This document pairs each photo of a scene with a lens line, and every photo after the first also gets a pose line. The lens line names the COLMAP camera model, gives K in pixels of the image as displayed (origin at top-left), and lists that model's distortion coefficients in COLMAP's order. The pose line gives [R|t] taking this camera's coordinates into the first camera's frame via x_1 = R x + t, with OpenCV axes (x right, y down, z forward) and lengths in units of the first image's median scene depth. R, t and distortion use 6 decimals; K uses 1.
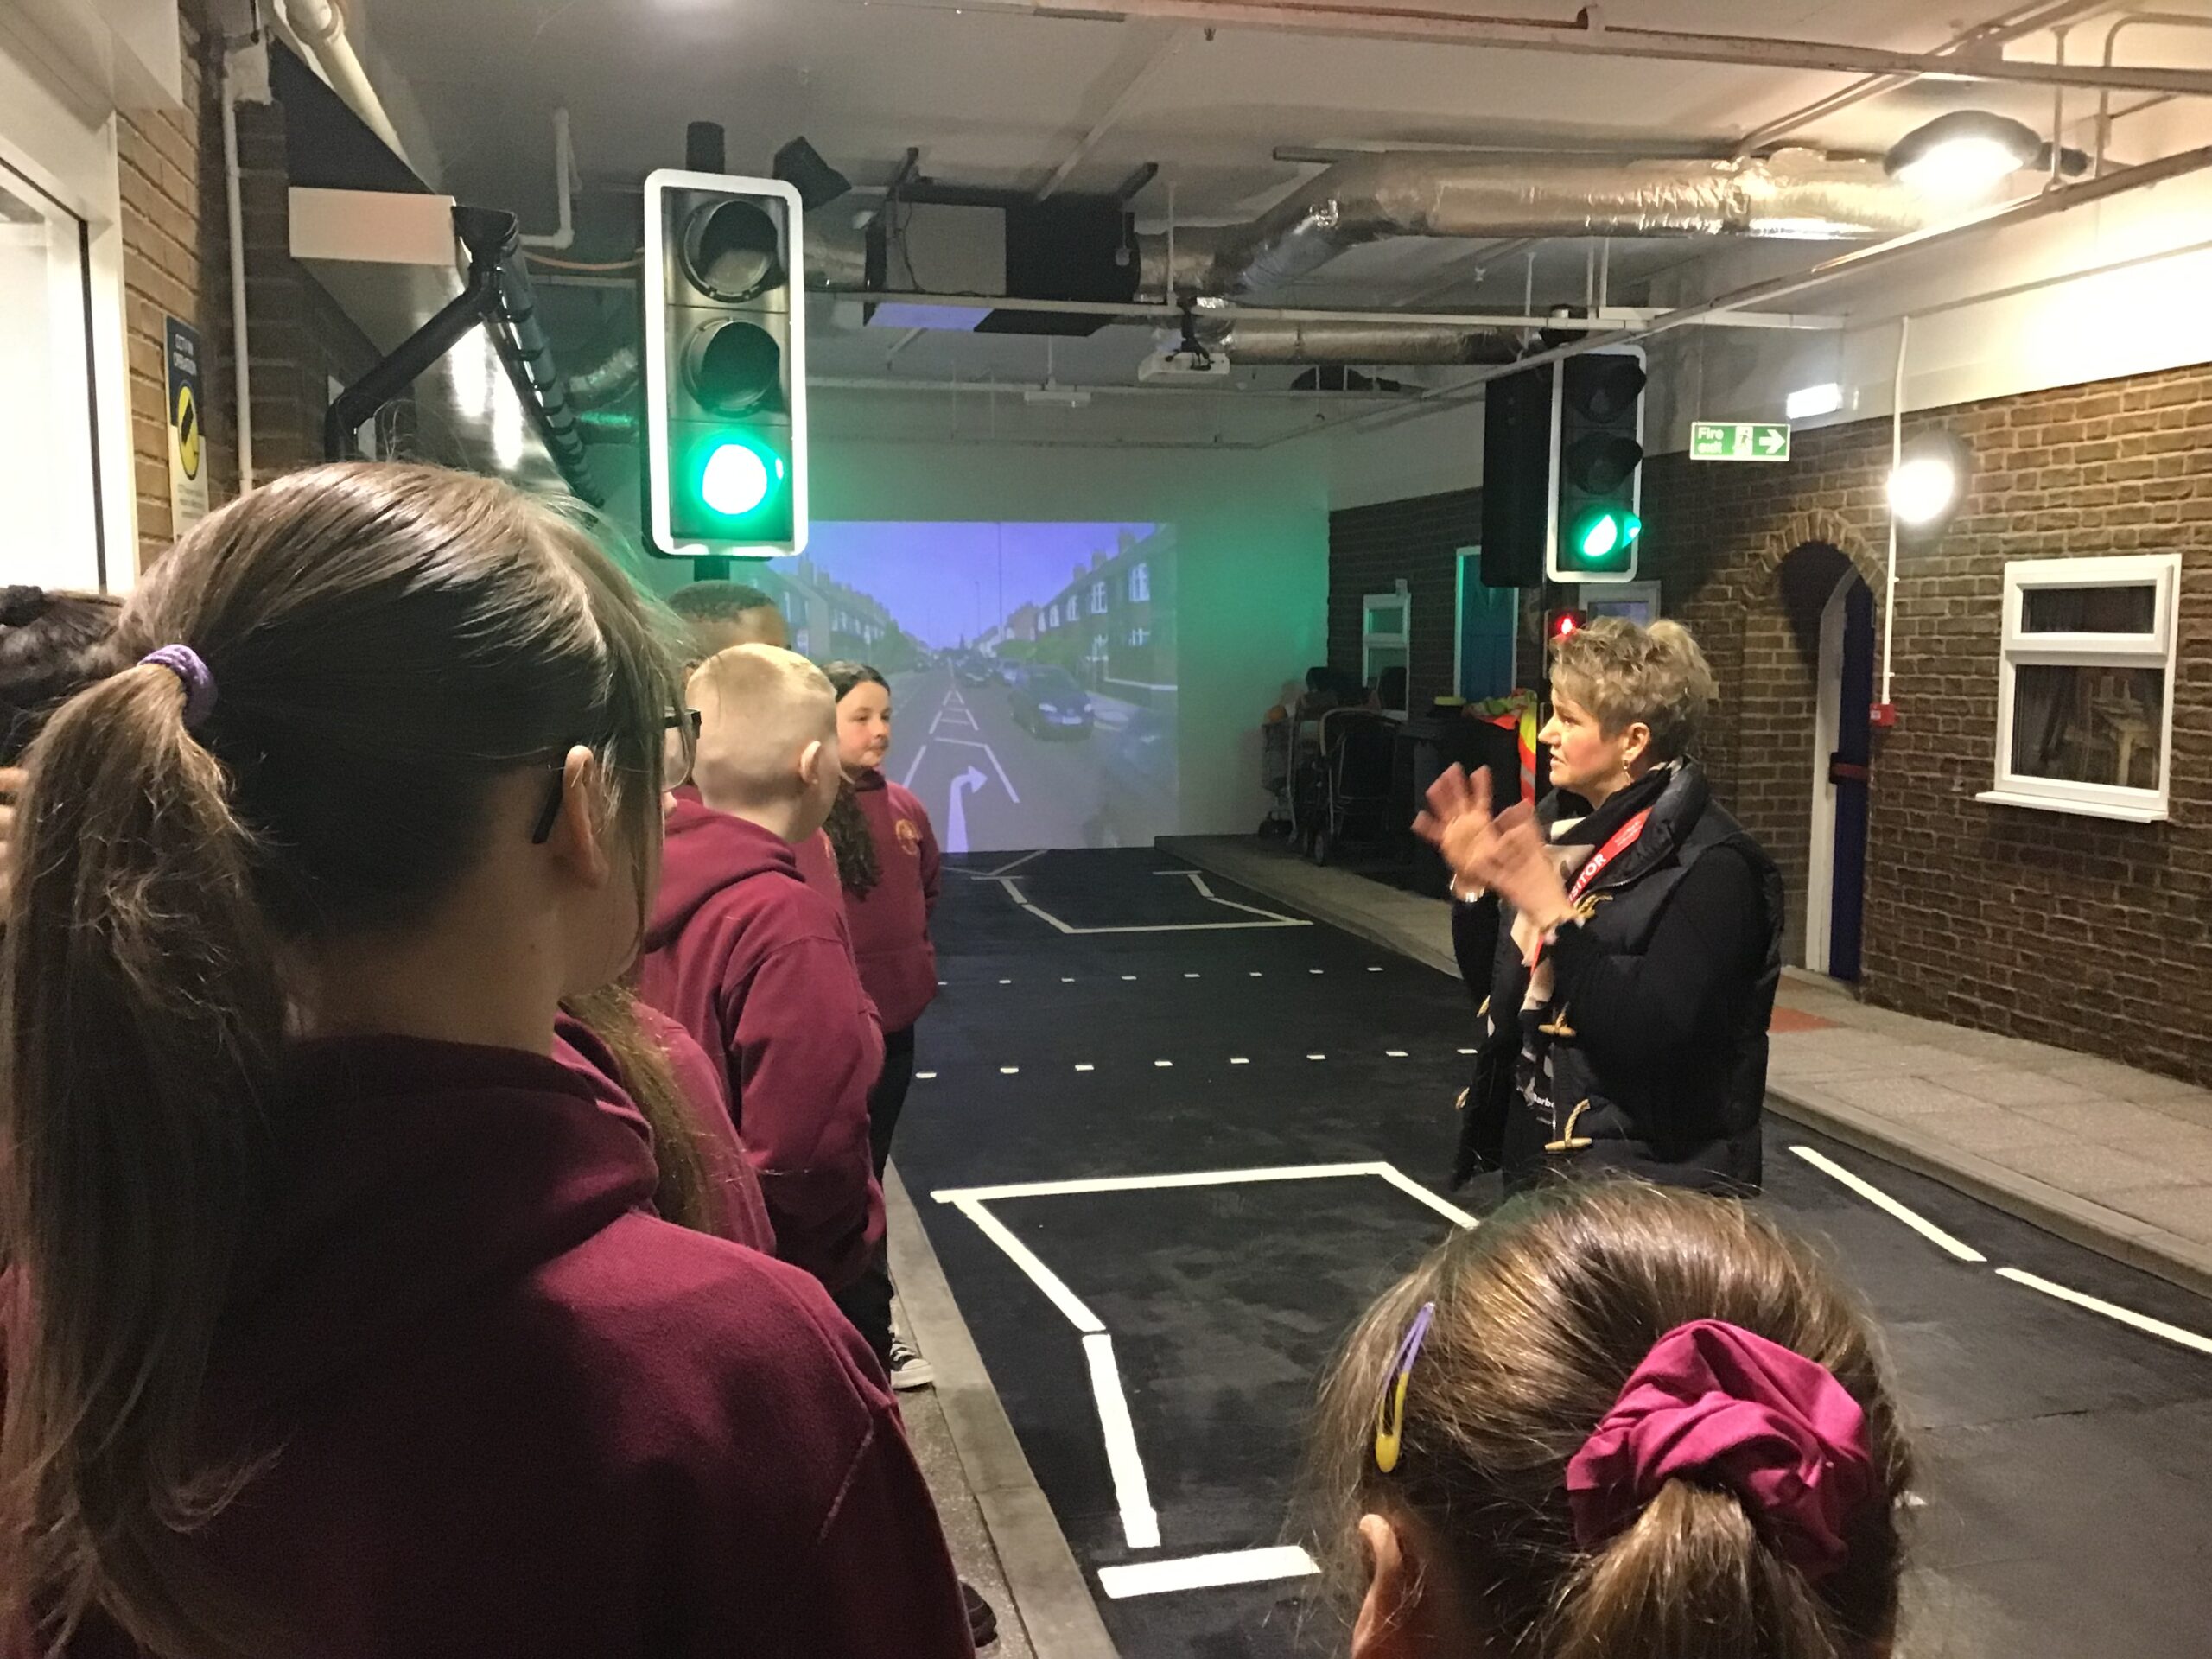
lens RADIAL K [[1975.3, 0, 1106.5], [0, 1975.3, 836.9], [0, 0, 1]] dist [0.081479, -0.148552]
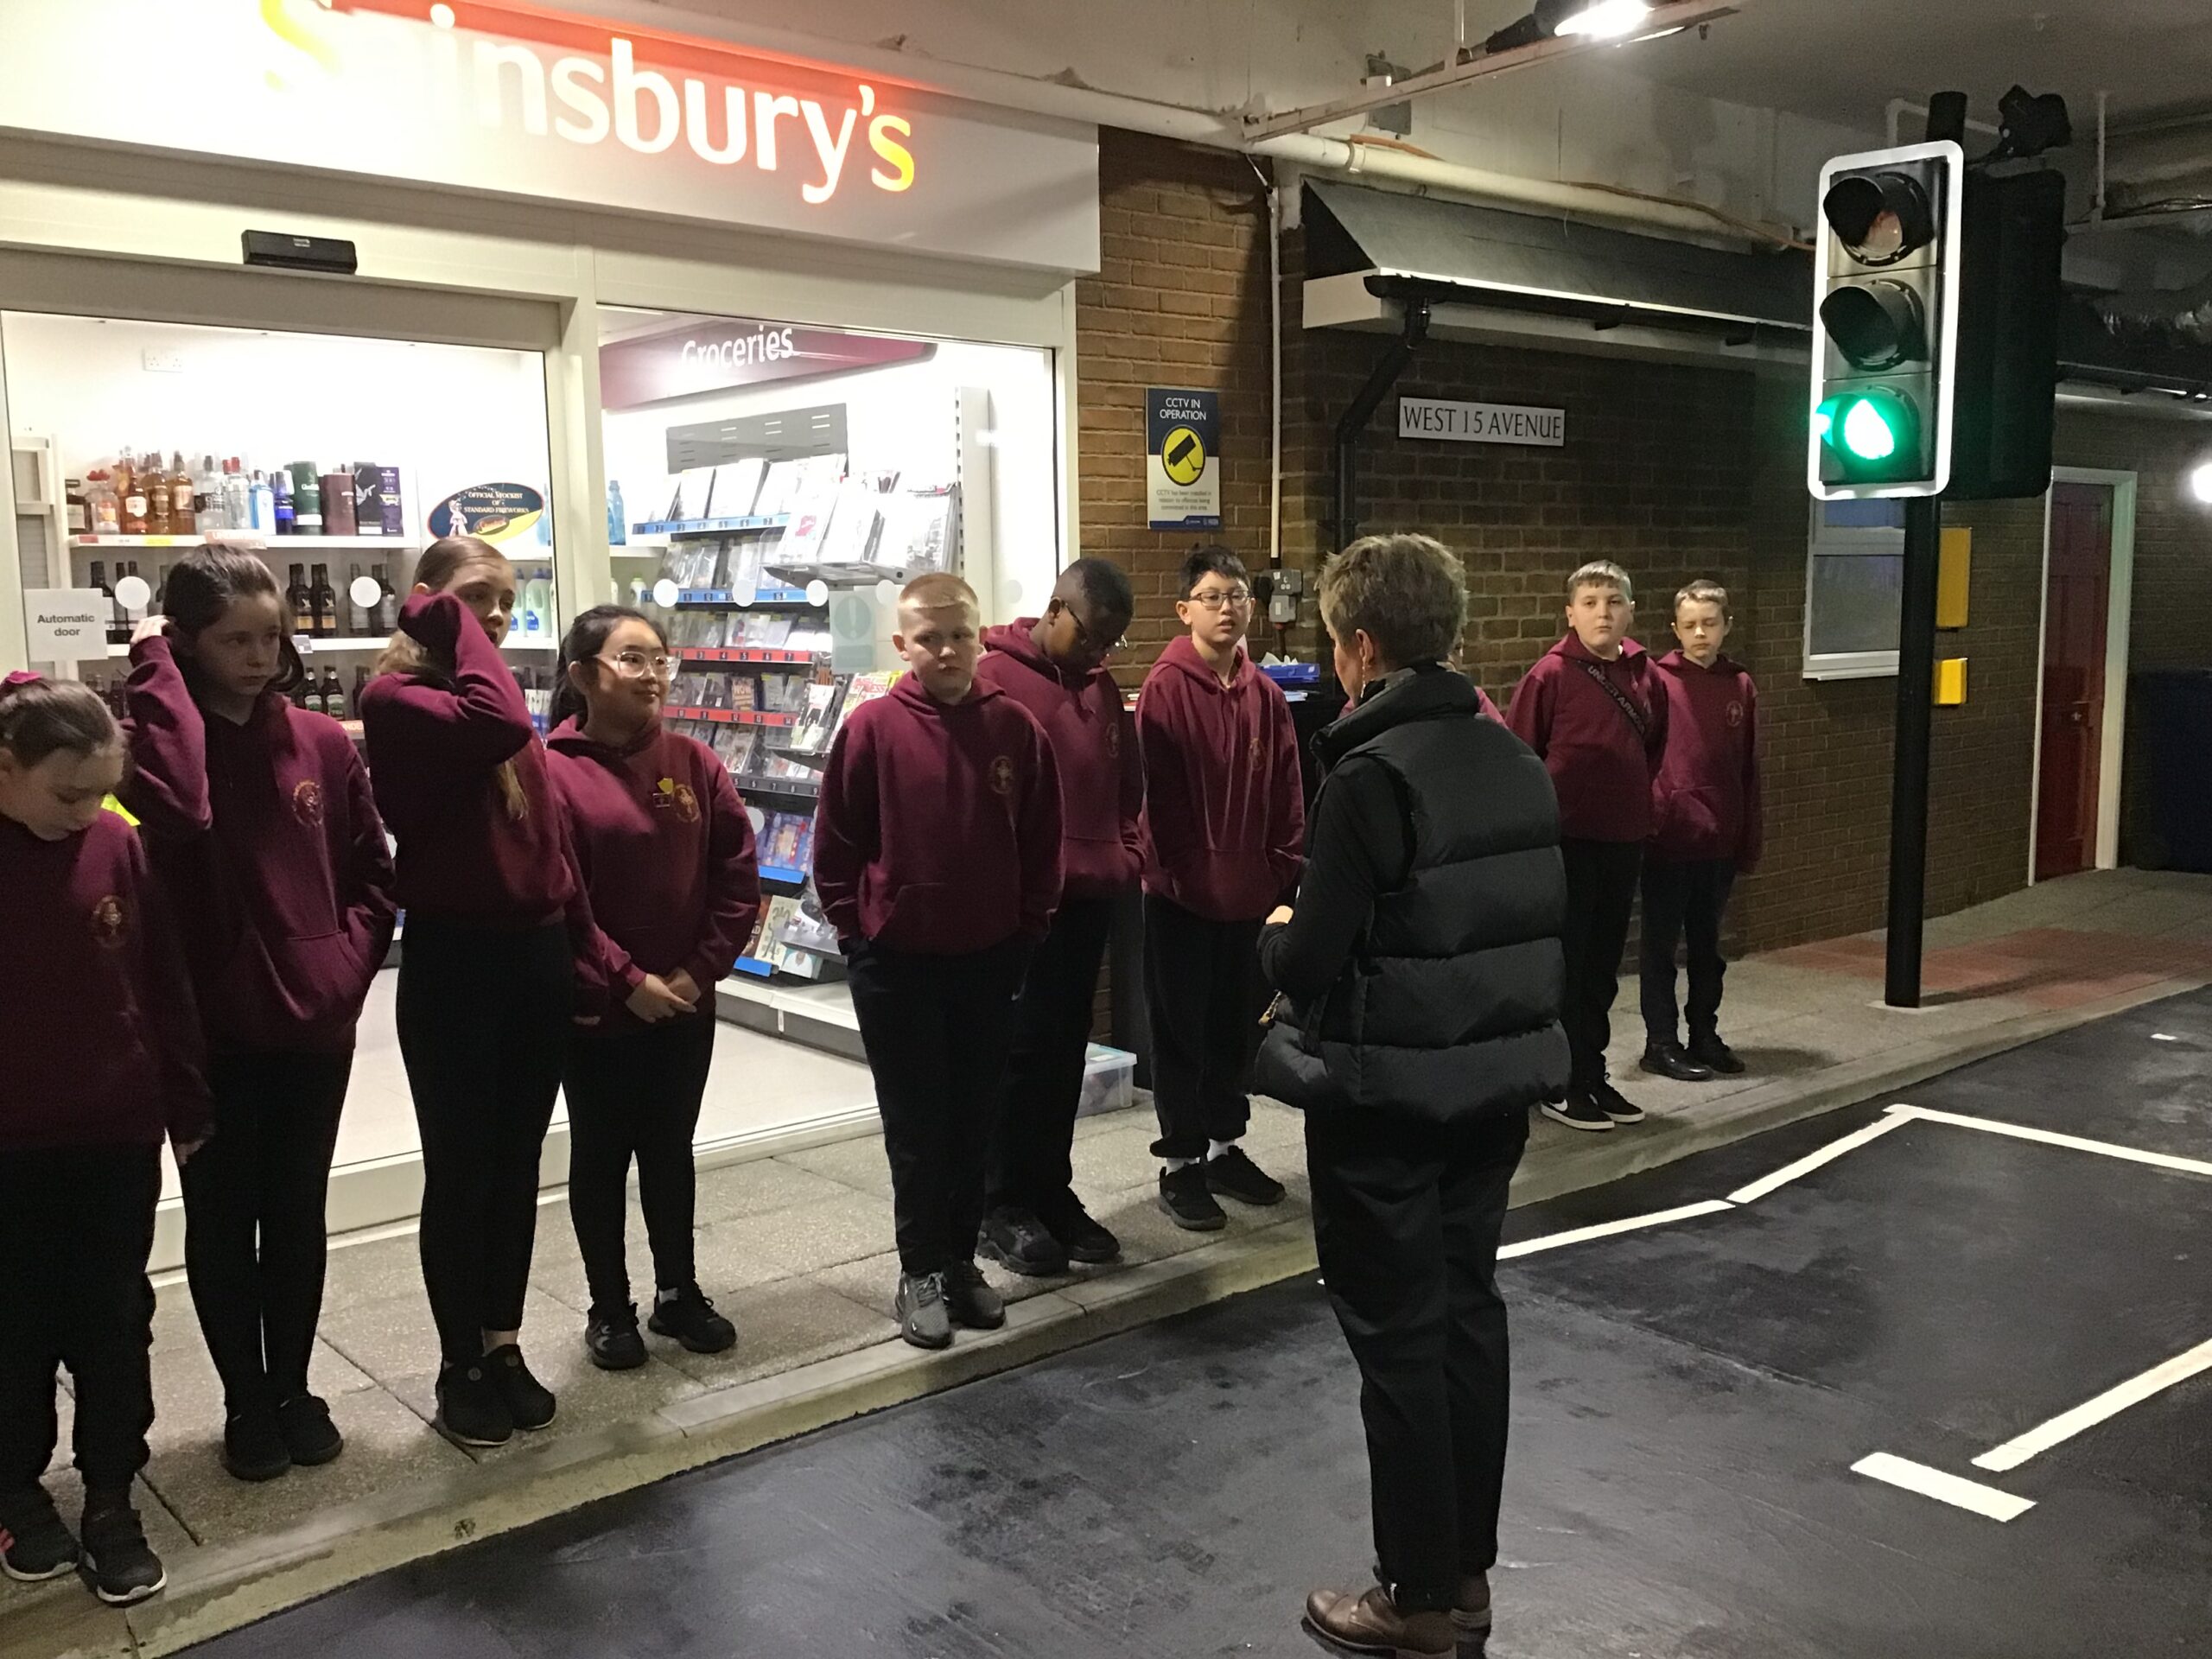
lens RADIAL K [[1975.3, 0, 1105.6], [0, 1975.3, 826.2], [0, 0, 1]] dist [0.081479, -0.148552]
pose [[0.448134, 0.090268, -0.889397, 0.807678], [-0.076296, 0.995121, 0.062555, 0.000662], [0.890705, 0.039824, 0.452835, 0.186222]]
